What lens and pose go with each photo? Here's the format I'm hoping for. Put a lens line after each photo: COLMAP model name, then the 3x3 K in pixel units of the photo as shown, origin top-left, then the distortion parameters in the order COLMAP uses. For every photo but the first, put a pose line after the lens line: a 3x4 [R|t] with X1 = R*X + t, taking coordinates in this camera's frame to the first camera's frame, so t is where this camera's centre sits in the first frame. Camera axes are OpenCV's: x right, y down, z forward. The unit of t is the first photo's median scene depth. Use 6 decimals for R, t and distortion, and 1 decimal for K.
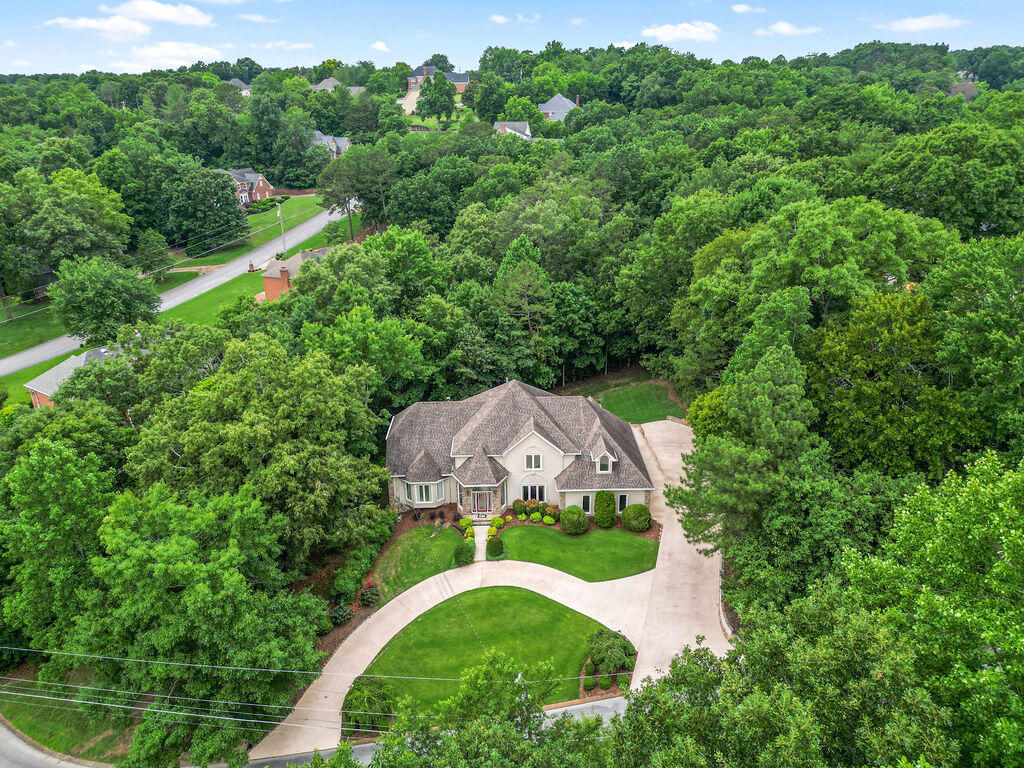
lens RADIAL K [[712.5, 0, 512.5], [0, 712.5, 385.5], [0, 0, 1]] dist [0.067308, -0.060701]
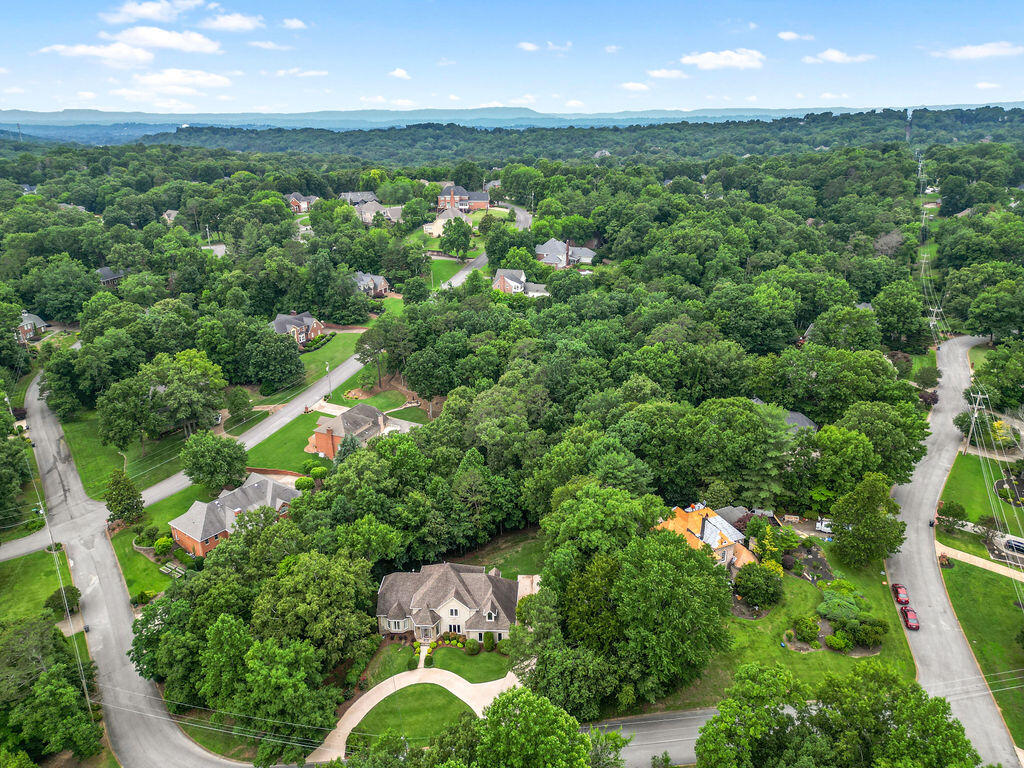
lens RADIAL K [[712.5, 0, 512.5], [0, 712.5, 385.5], [0, 0, 1]] dist [0.067308, -0.060701]
pose [[0.998203, 0.027820, -0.053078, 0.267006], [-0.029492, 0.999085, -0.030979, -0.436915], [0.052167, 0.032489, 0.998110, -0.902730]]
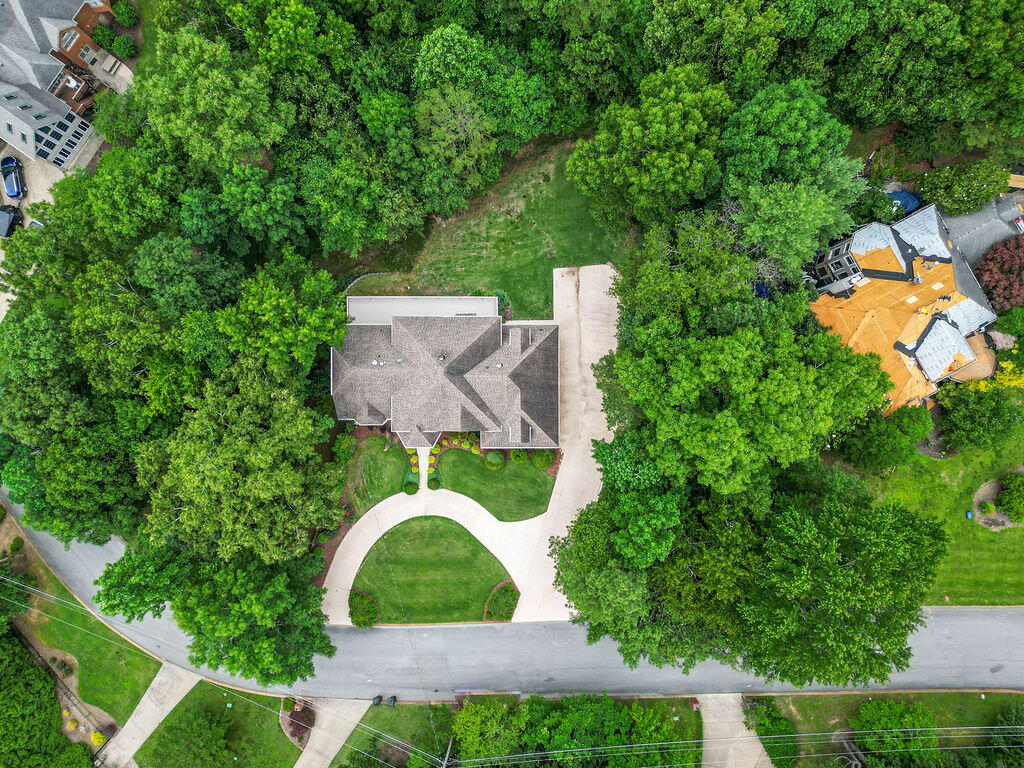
lens RADIAL K [[731.5, 0, 511.6], [0, 731.5, 386.0], [0, 0, 1]] dist [0.068538, -0.060669]
pose [[0.999855, 0.010151, 0.013643, 0.094389], [-0.016570, 0.401137, 0.915868, -1.036847], [0.003824, -0.915962, 0.401247, 0.570677]]
